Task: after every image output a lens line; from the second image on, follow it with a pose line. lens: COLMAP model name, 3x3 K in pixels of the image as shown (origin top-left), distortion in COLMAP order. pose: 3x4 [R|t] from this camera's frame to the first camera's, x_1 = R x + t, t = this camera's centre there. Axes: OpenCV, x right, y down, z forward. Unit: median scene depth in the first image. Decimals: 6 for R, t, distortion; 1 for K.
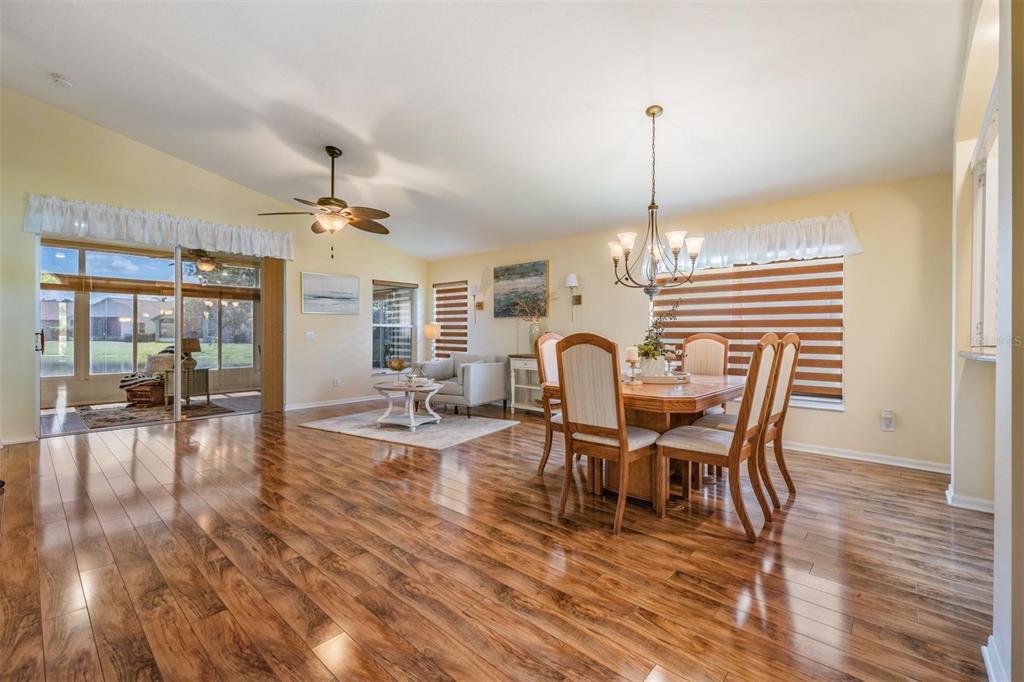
lens RADIAL K [[445.3, 0, 506.1], [0, 445.3, 334.4], [0, 0, 1]] dist [0.001913, -0.000034]
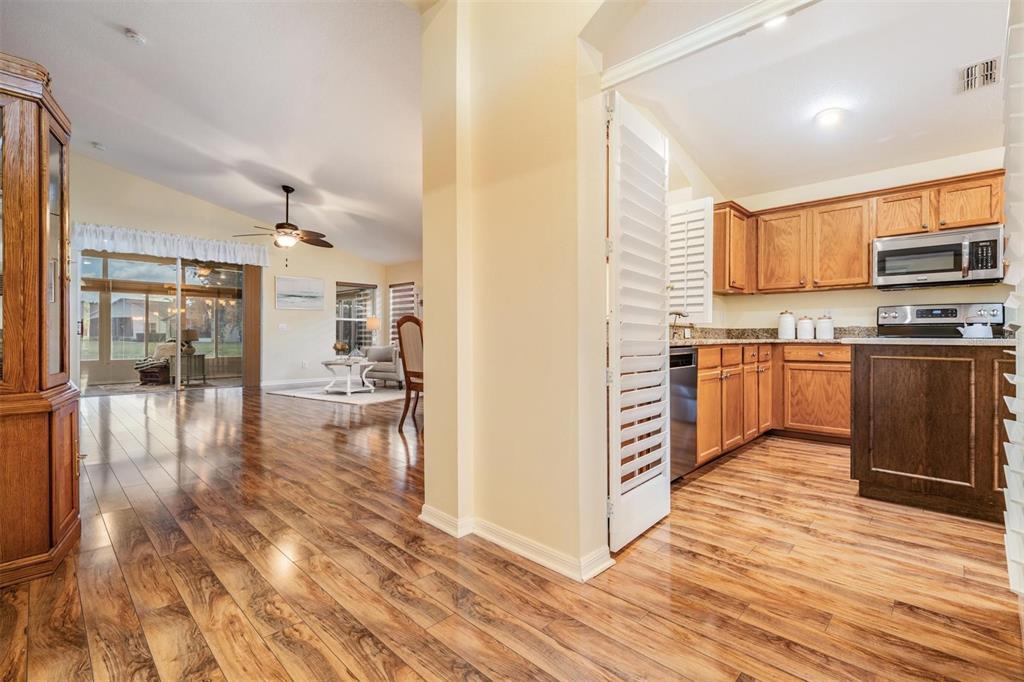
lens RADIAL K [[465.0, 0, 512.9], [0, 465.0, 334.9], [0, 0, 1]] dist [-0.006181, 0.000057]
pose [[0.999679, 0.000889, -0.025309, 0.228885], [-0.000973, 0.999994, -0.003326, 0.028567], [0.025306, 0.003349, 0.999674, -0.274797]]
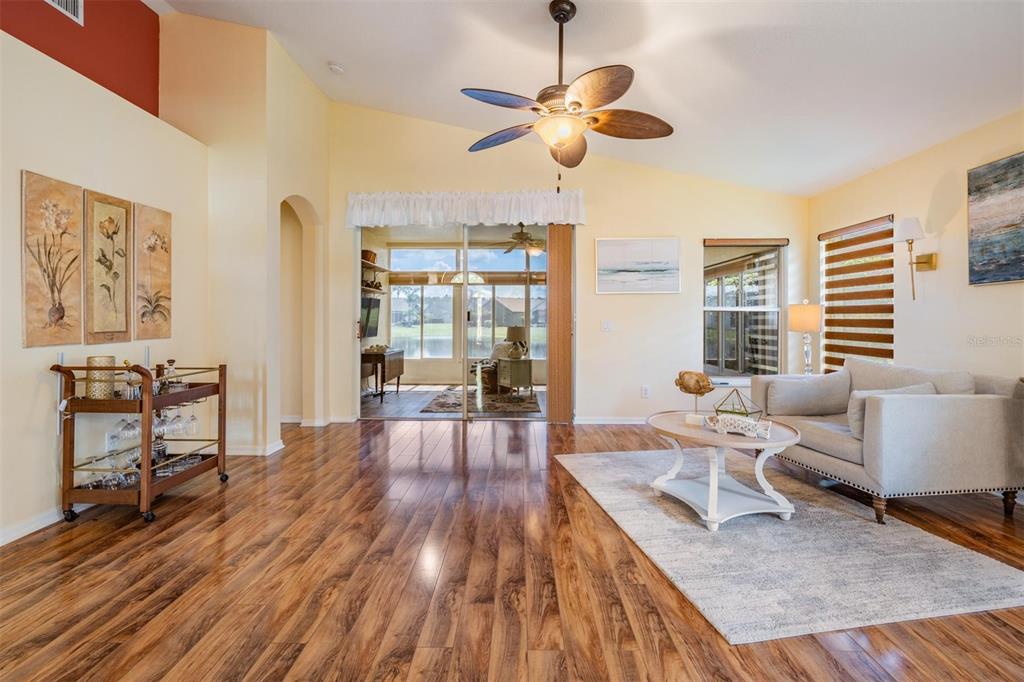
lens RADIAL K [[445.3, 0, 513.7], [0, 445.3, 317.2], [0, 0, 1]] dist [0.001913, -0.000034]
pose [[0.661788, -0.007338, -0.749655, 0.004503], [0.000027, 0.999952, -0.009765, -0.002173], [0.749691, 0.006442, 0.661757, 0.382677]]
